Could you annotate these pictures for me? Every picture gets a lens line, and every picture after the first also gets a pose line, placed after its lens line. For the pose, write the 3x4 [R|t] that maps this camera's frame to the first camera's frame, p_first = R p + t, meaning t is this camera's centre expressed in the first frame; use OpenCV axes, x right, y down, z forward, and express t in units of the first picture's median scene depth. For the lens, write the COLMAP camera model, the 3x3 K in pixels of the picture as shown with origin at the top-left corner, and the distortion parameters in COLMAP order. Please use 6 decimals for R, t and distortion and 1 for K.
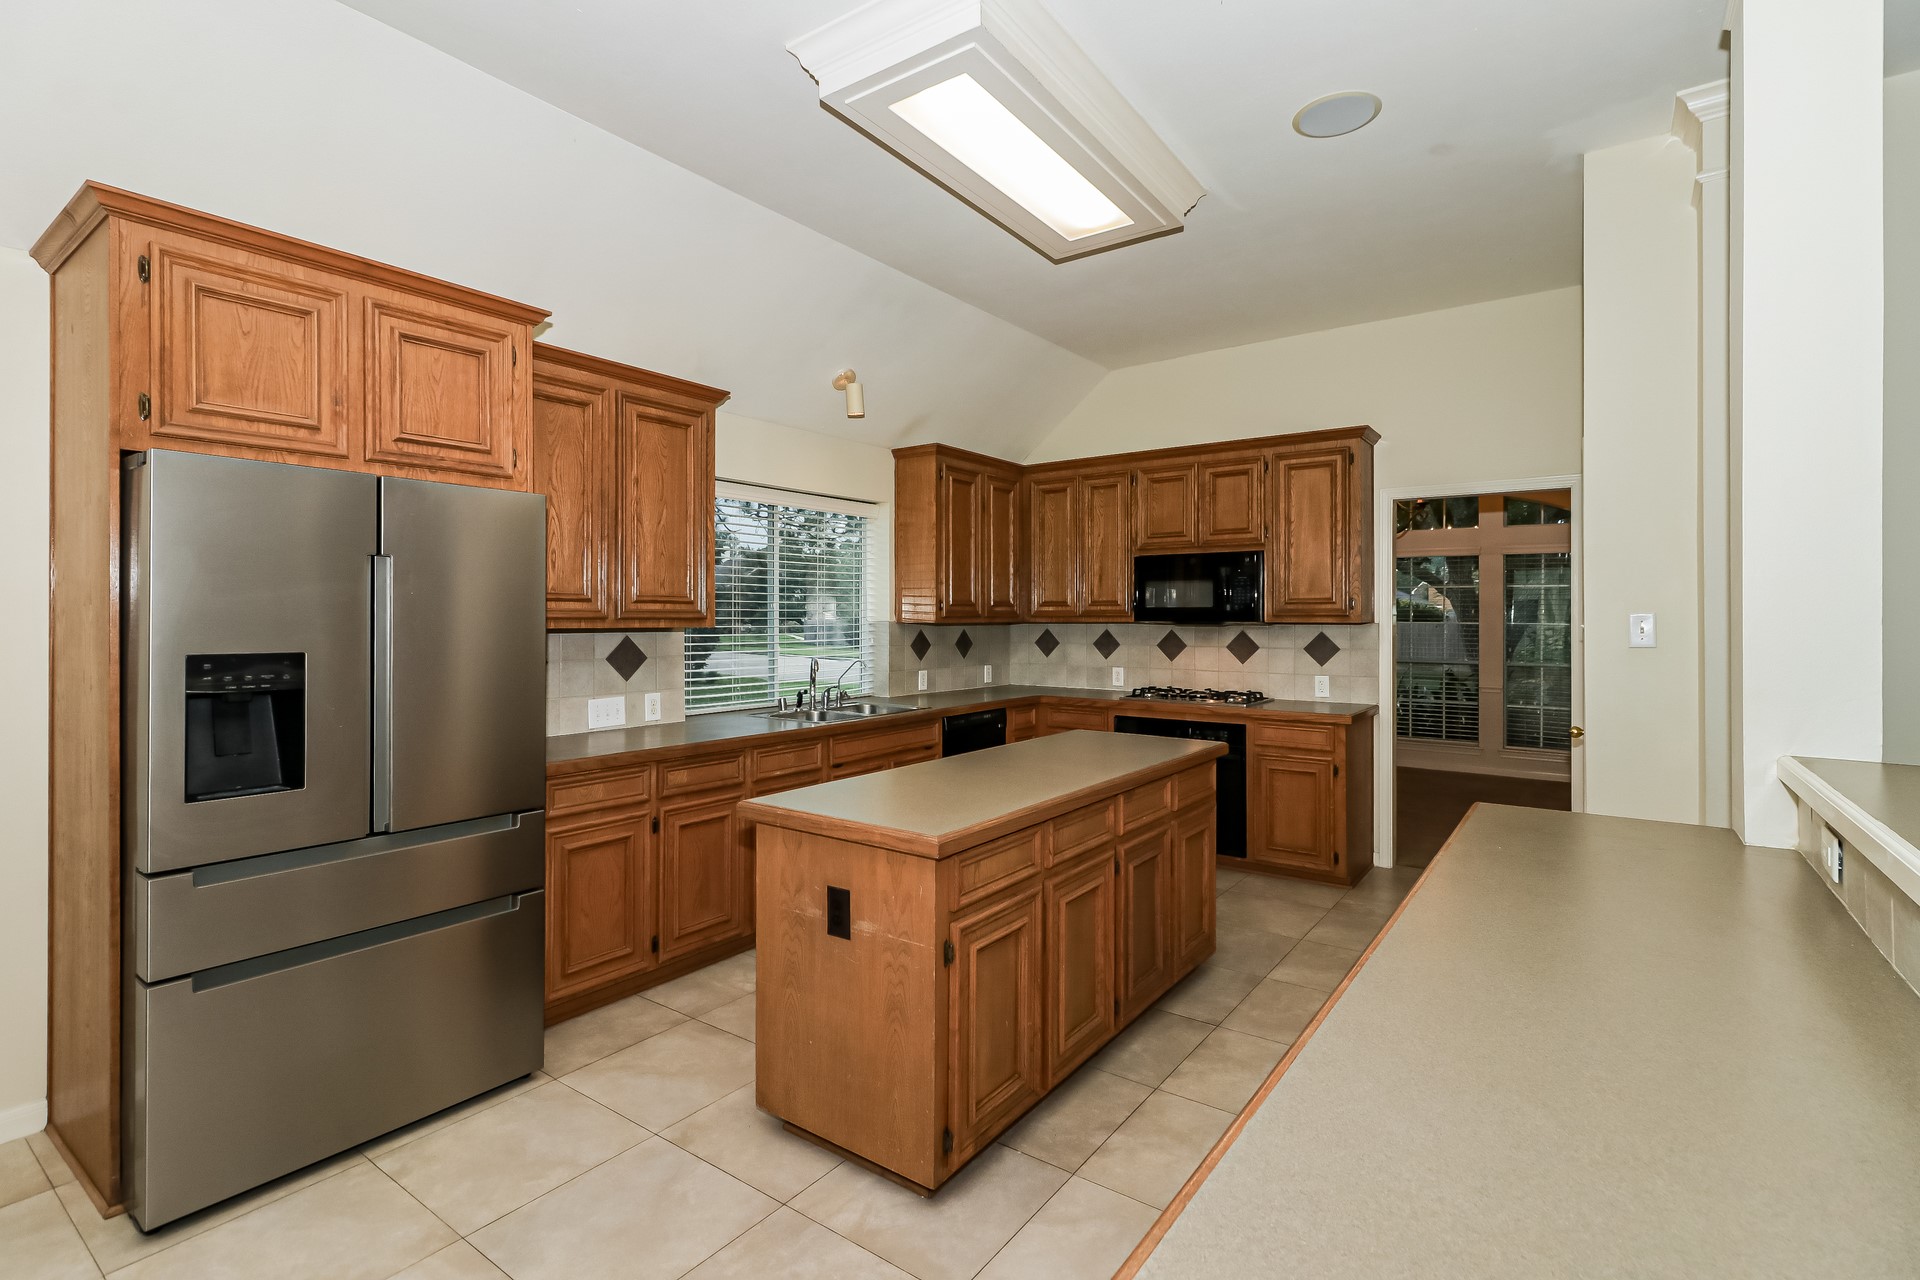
lens RADIAL K [[900.0, 0, 957.7], [0, 900.0, 626.2], [0, 0, 1]] dist [0.002467, 0.000158]
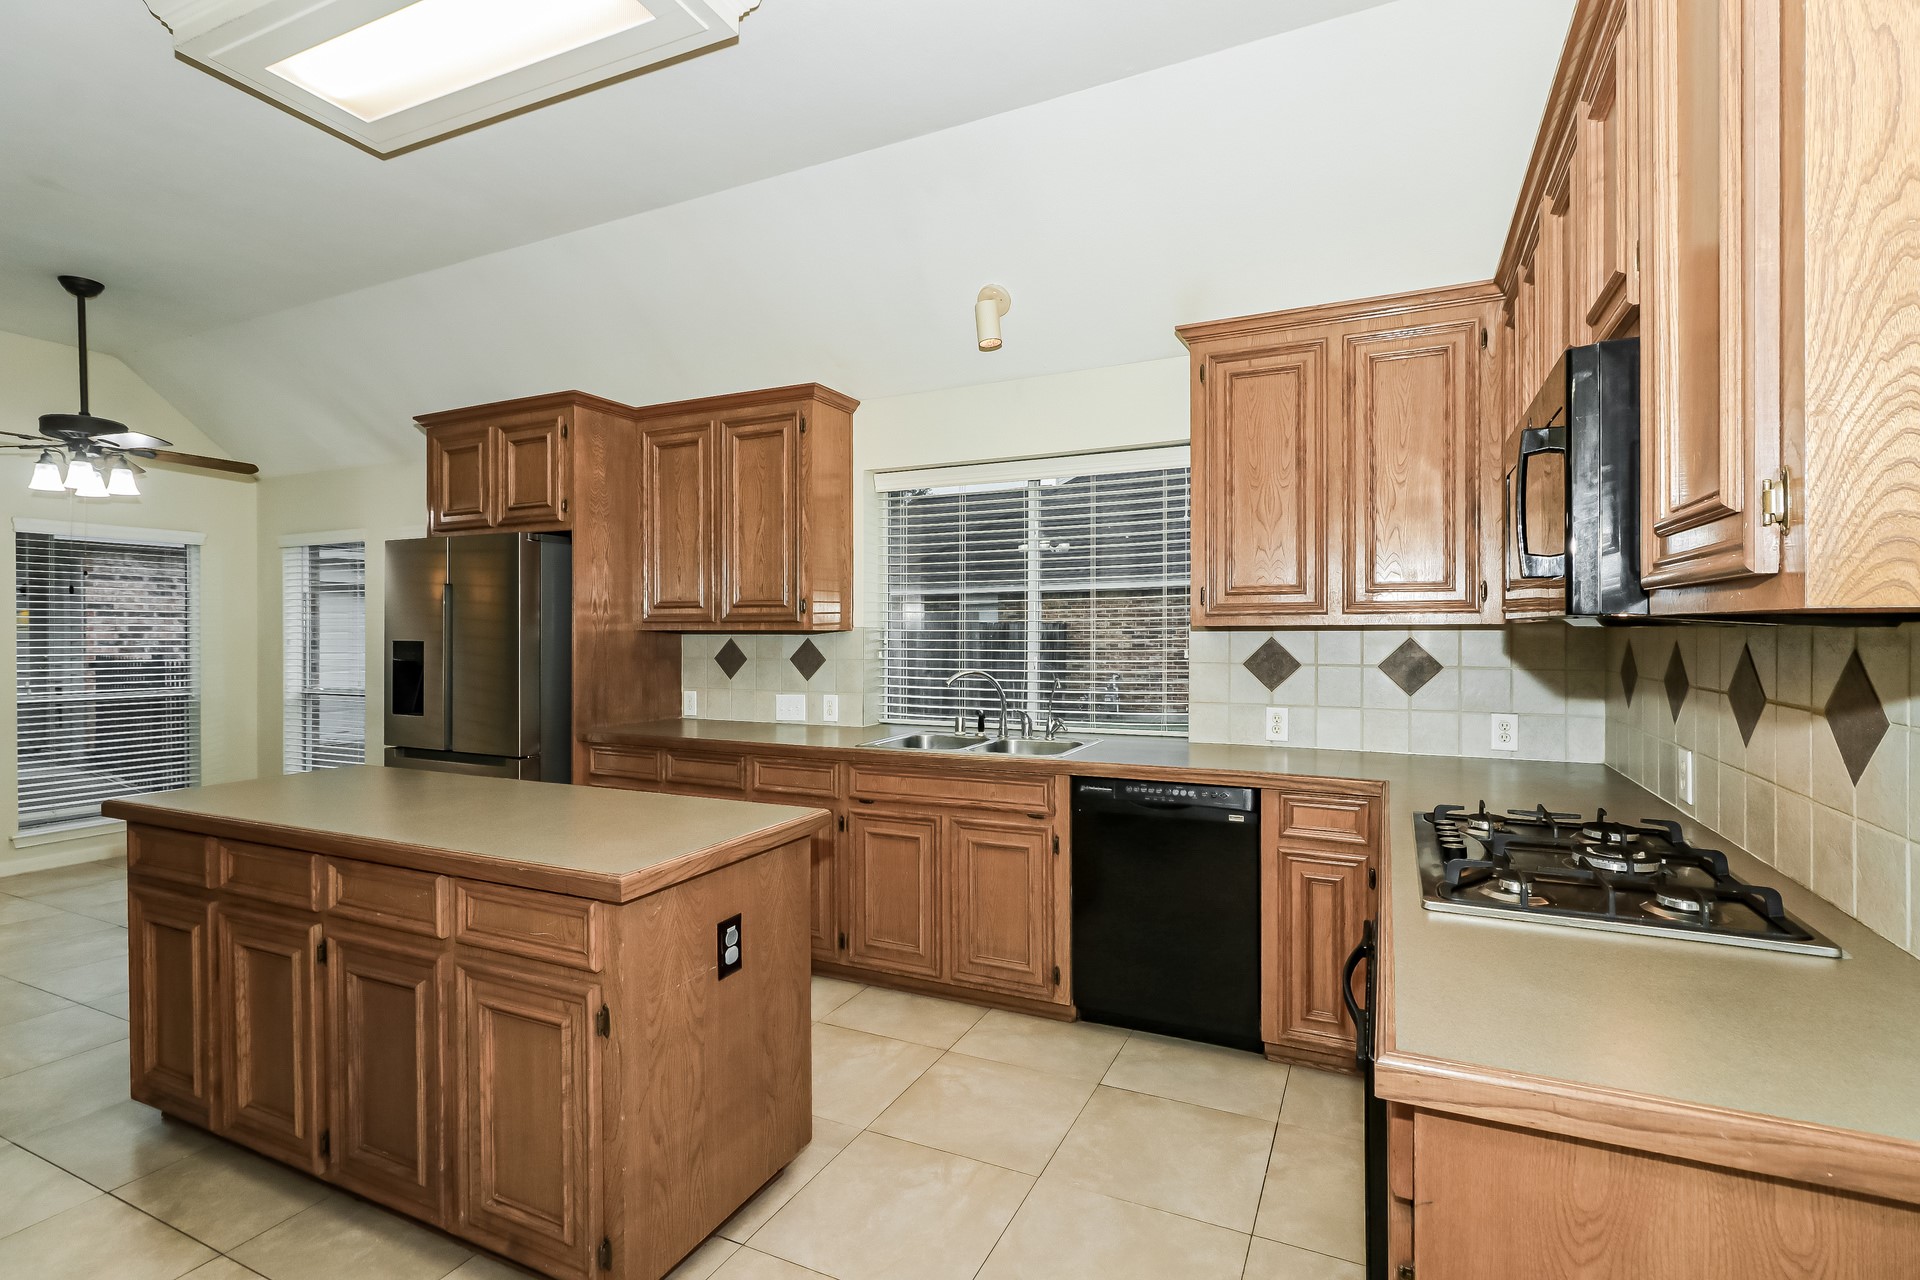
lens RADIAL K [[900.0, 0, 962.5], [0, 900.0, 630.2], [0, 0, 1]] dist [0.002467, 0.000158]
pose [[0.189269, 0.011807, -0.981854, 0.735743], [-0.004297, 0.999928, 0.011197, -0.011525], [0.981916, 0.002099, 0.189306, 1.007779]]
